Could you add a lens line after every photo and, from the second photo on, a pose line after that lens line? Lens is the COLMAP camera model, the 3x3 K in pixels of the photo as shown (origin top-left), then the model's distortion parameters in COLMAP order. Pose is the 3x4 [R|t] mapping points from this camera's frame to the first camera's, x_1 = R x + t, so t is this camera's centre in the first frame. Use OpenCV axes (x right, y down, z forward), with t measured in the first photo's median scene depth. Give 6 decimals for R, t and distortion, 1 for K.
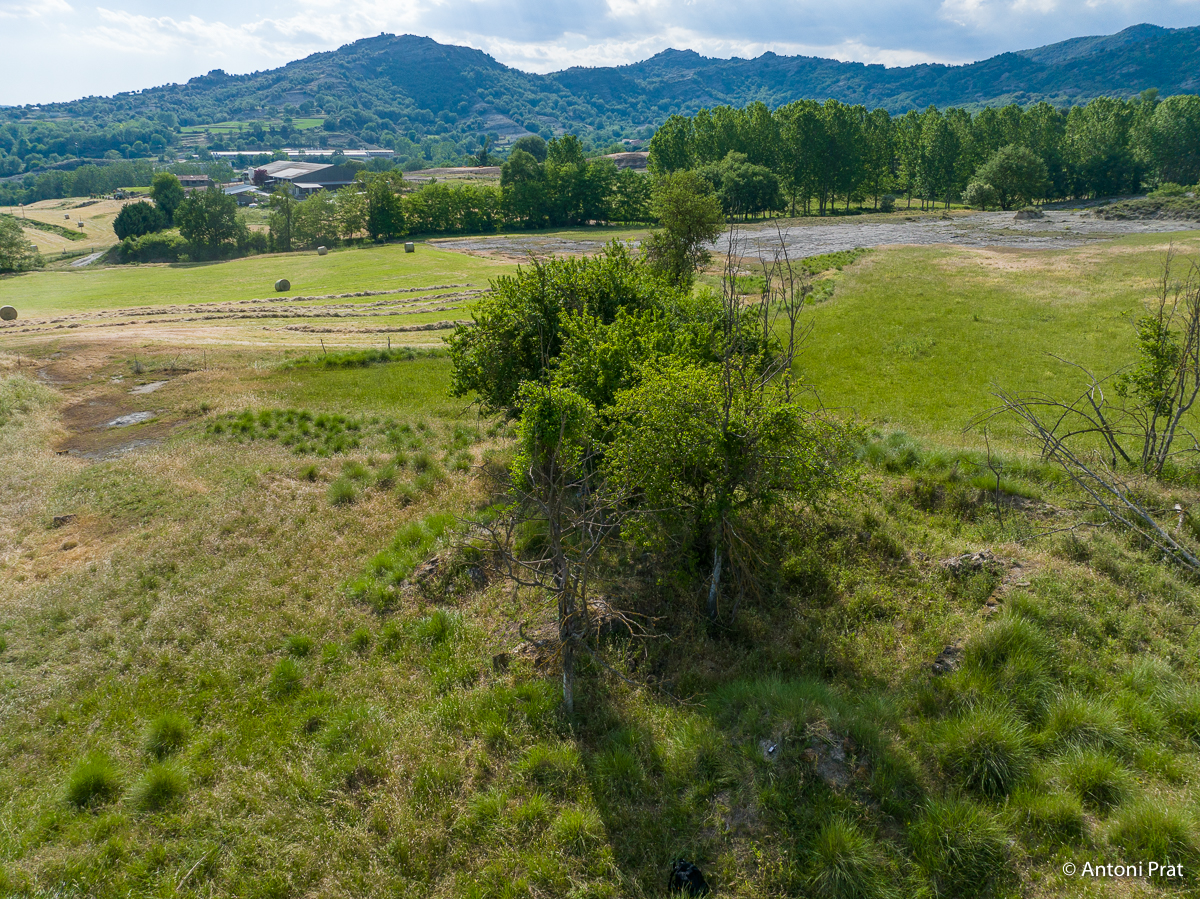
lens RADIAL K [[842.9, 0, 599.1], [0, 842.9, 449.6], [0, 0, 1]] dist [-0.035069, 0.005912]
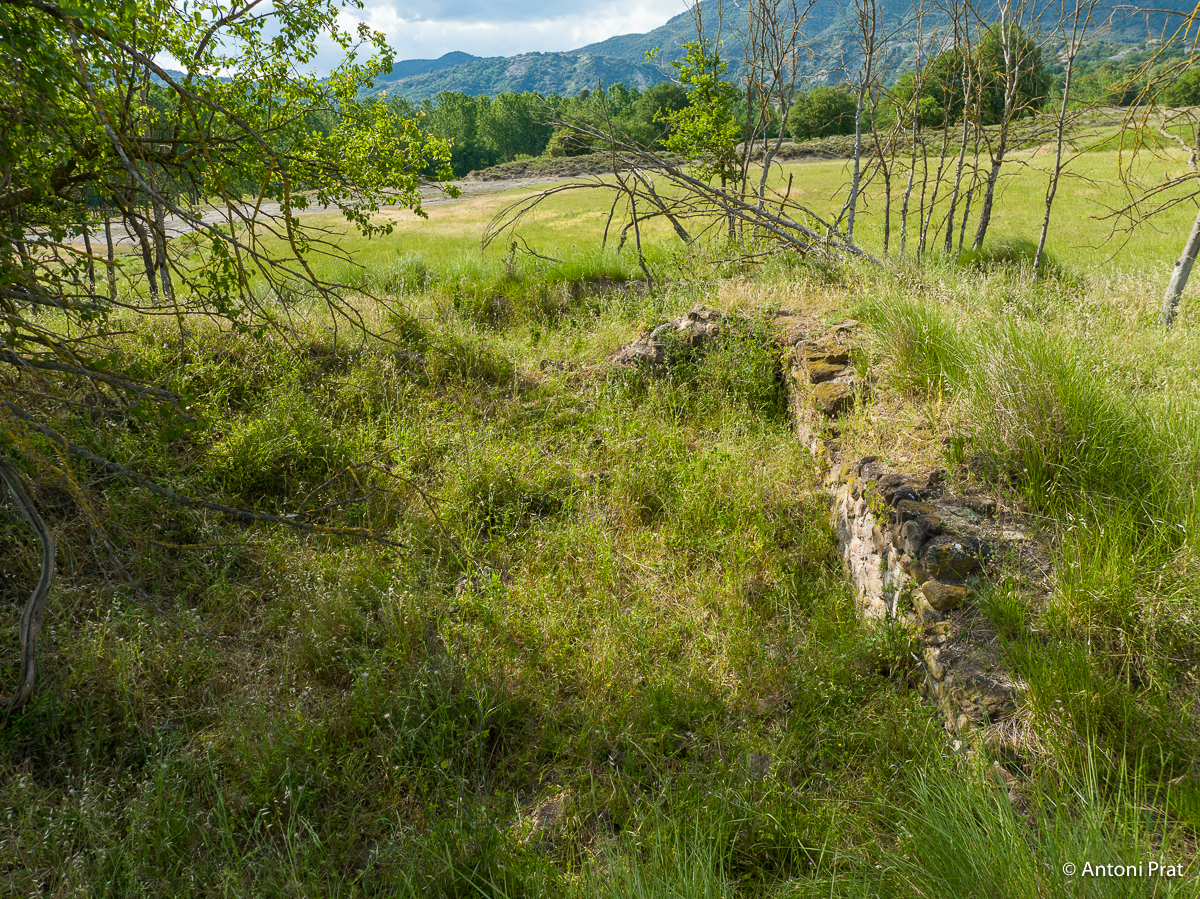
lens RADIAL K [[842.9, 0, 600.7], [0, 842.9, 448.6], [0, 0, 1]] dist [-0.035069, 0.005912]
pose [[0.773569, -0.212468, 0.597033, 0.140585], [0.222295, 0.973234, 0.058322, 0.145047], [-0.593444, 0.087601, 0.800094, 0.642767]]
